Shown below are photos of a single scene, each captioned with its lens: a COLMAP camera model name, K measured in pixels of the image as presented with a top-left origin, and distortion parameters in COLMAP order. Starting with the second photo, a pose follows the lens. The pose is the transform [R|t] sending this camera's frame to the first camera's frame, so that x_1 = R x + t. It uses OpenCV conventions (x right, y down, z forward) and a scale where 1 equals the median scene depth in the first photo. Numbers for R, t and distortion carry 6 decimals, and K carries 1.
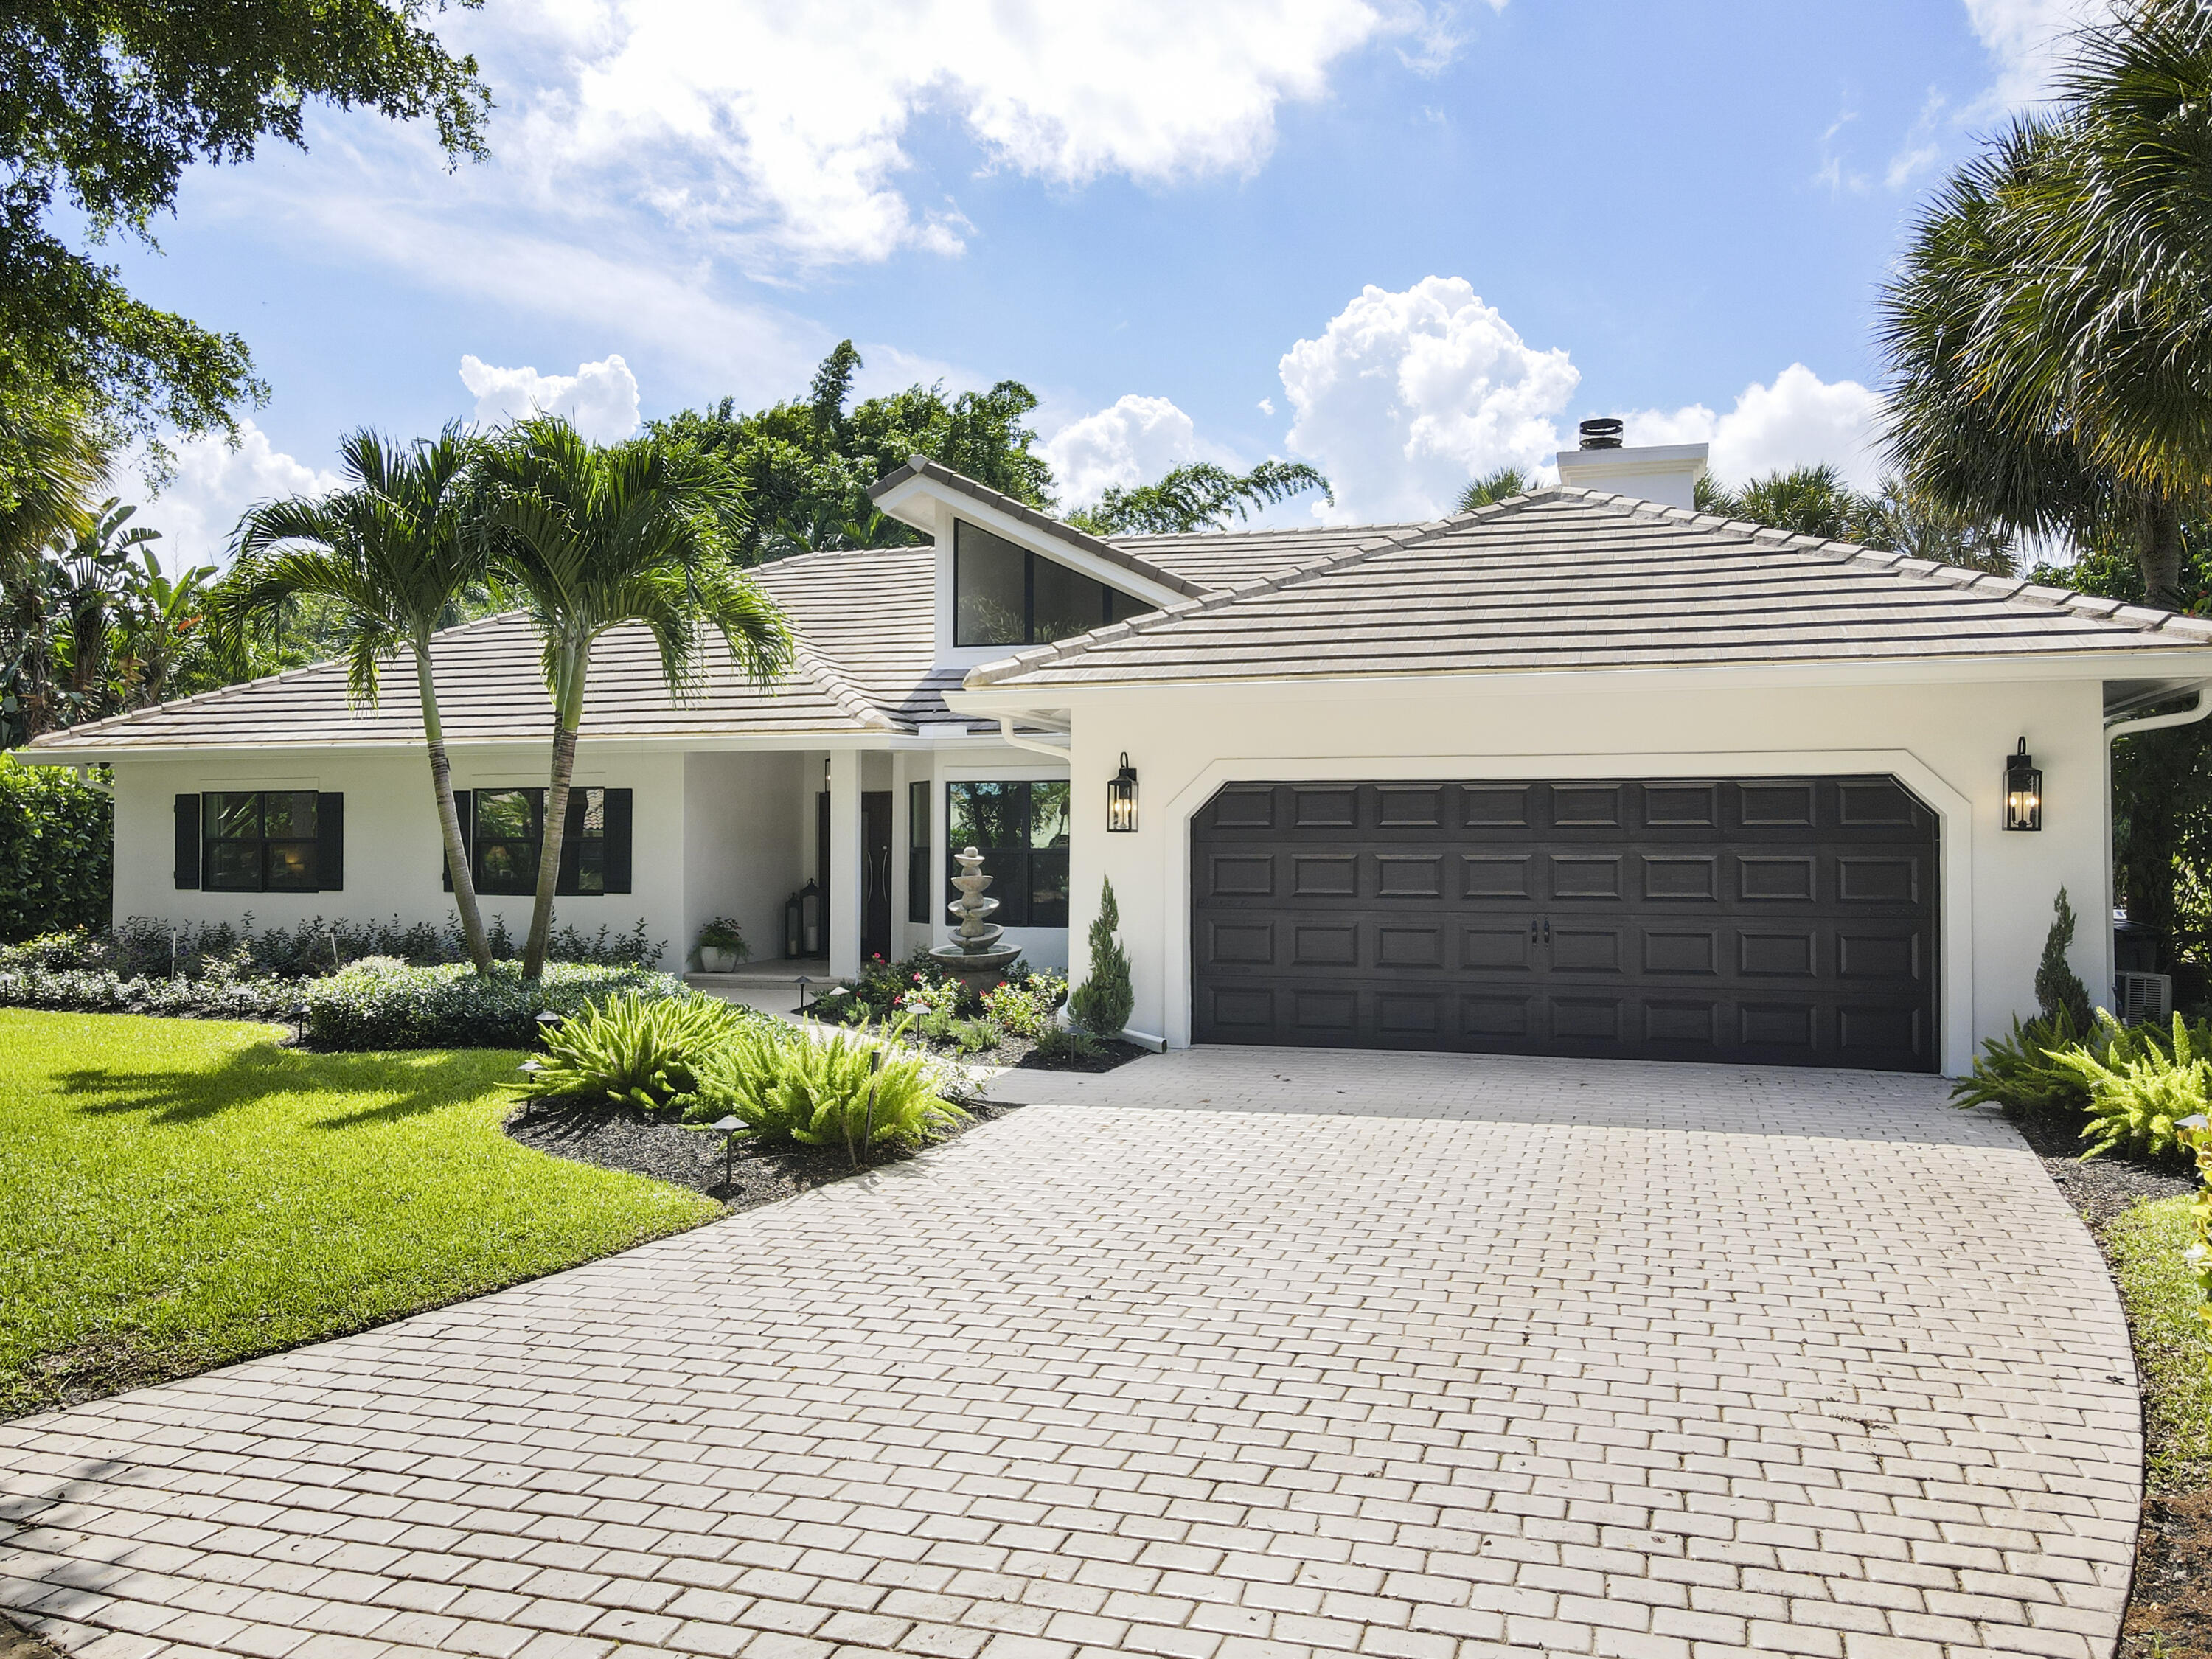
lens RADIAL K [[1682.9, 0, 1113.9], [0, 1682.9, 821.4], [0, 0, 1]] dist [0.016235, 0.035410]
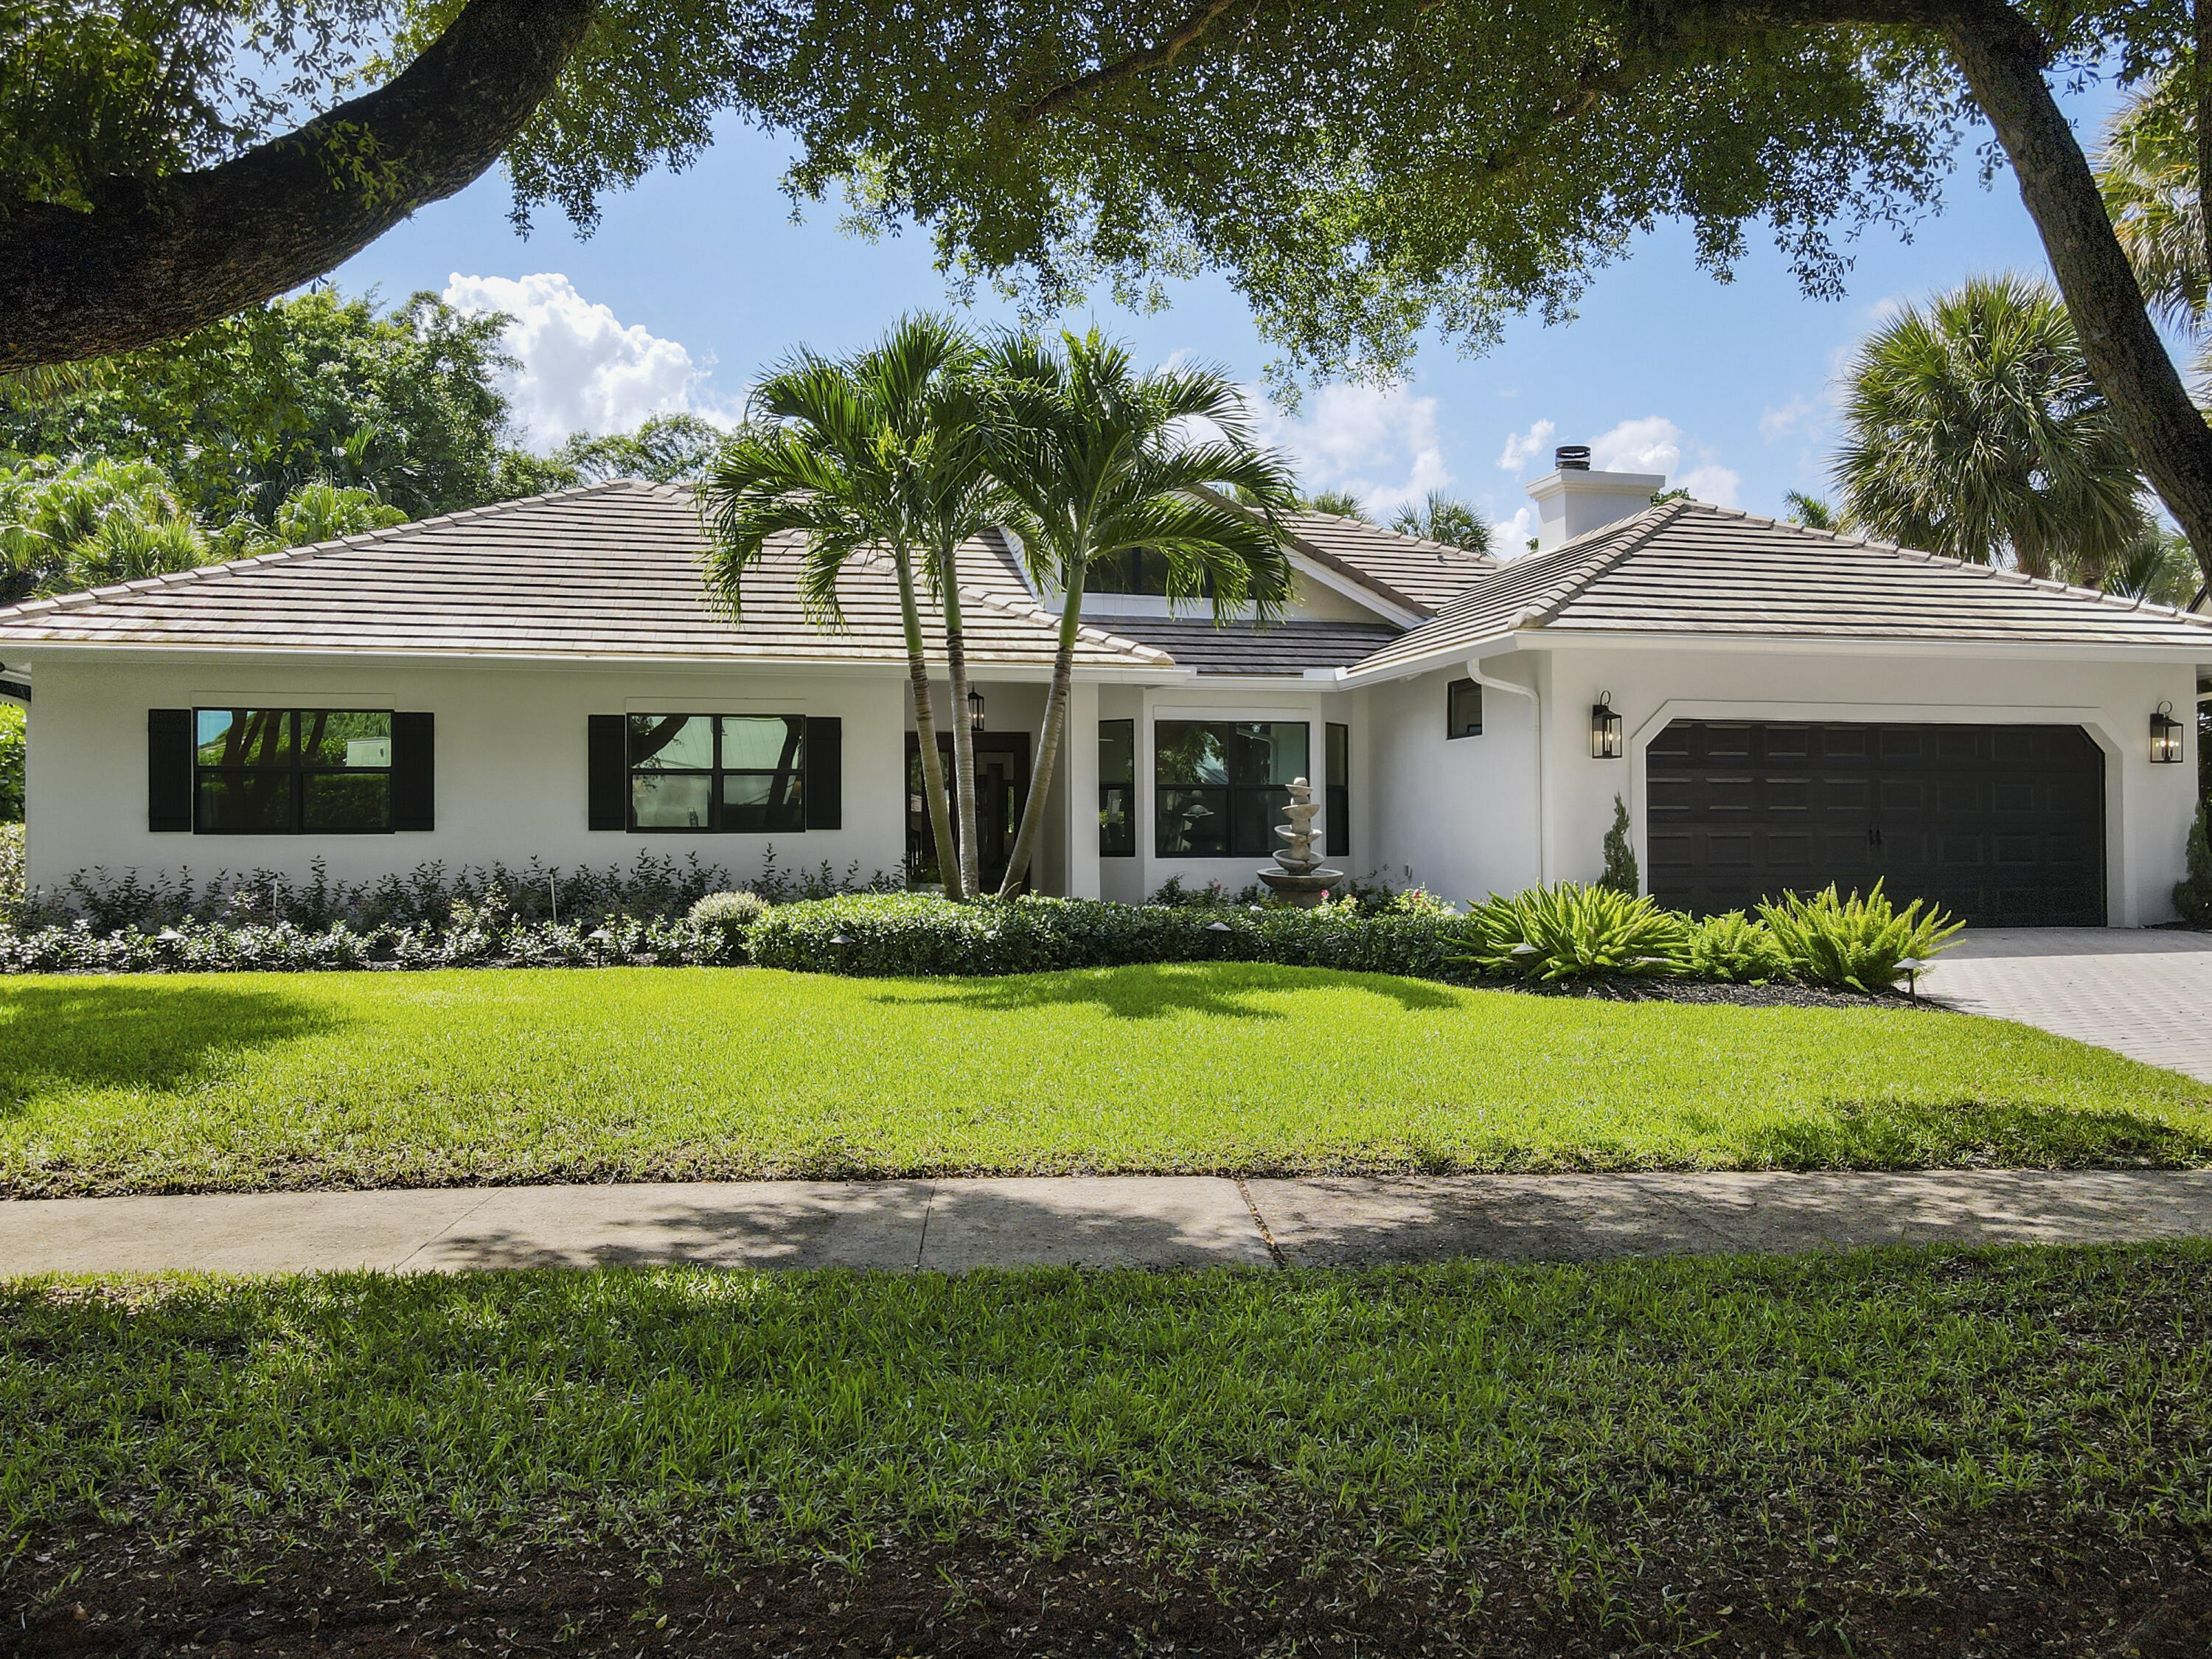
lens RADIAL K [[1682.9, 0, 1118.3], [0, 1682.9, 817.5], [0, 0, 1]] dist [0.016235, 0.035410]
pose [[0.848706, 0.001151, 0.528864, -0.611610], [-0.003970, 0.999983, 0.004195, 0.029849], [-0.528850, -0.005660, 0.848696, 0.111241]]
